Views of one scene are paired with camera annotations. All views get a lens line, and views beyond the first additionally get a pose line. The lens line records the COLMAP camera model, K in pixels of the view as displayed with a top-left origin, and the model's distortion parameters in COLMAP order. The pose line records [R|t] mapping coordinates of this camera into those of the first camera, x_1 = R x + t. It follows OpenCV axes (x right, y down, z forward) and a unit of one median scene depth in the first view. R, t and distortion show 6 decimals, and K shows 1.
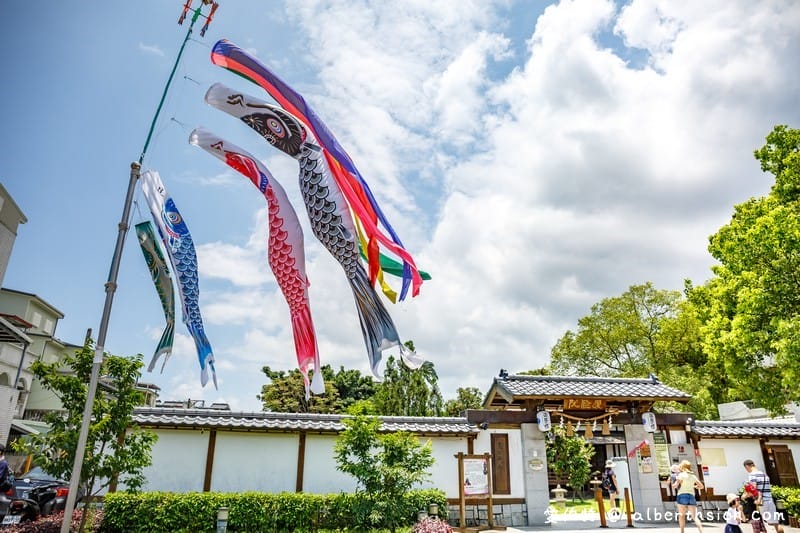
lens RADIAL K [[548.9, 0, 400.0], [0, 548.9, 266.5], [0, 0, 1]] dist [-0.093624, 0.080076]
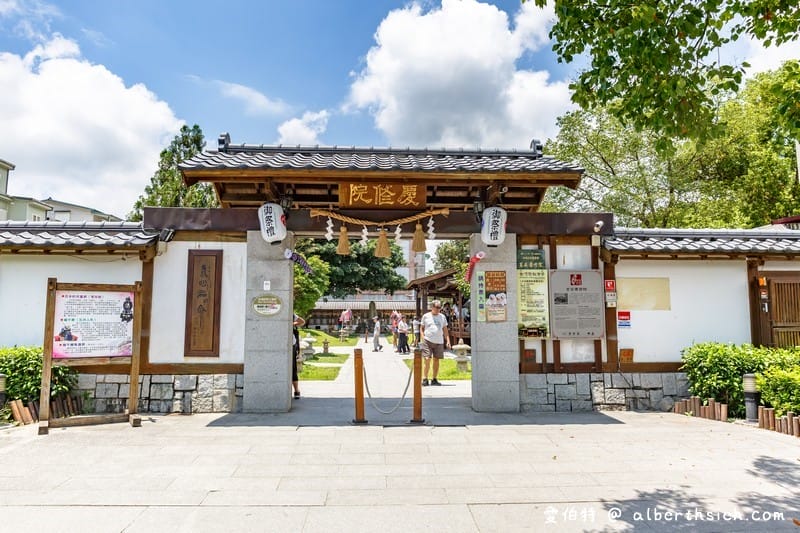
lens RADIAL K [[548.9, 0, 400.0], [0, 548.9, 266.5], [0, 0, 1]] dist [-0.093624, 0.080076]
pose [[0.988969, -0.018976, -0.146899, 0.438938], [0.056005, 0.966038, 0.252258, 0.189078], [0.137124, -0.257702, 0.956445, 0.481883]]
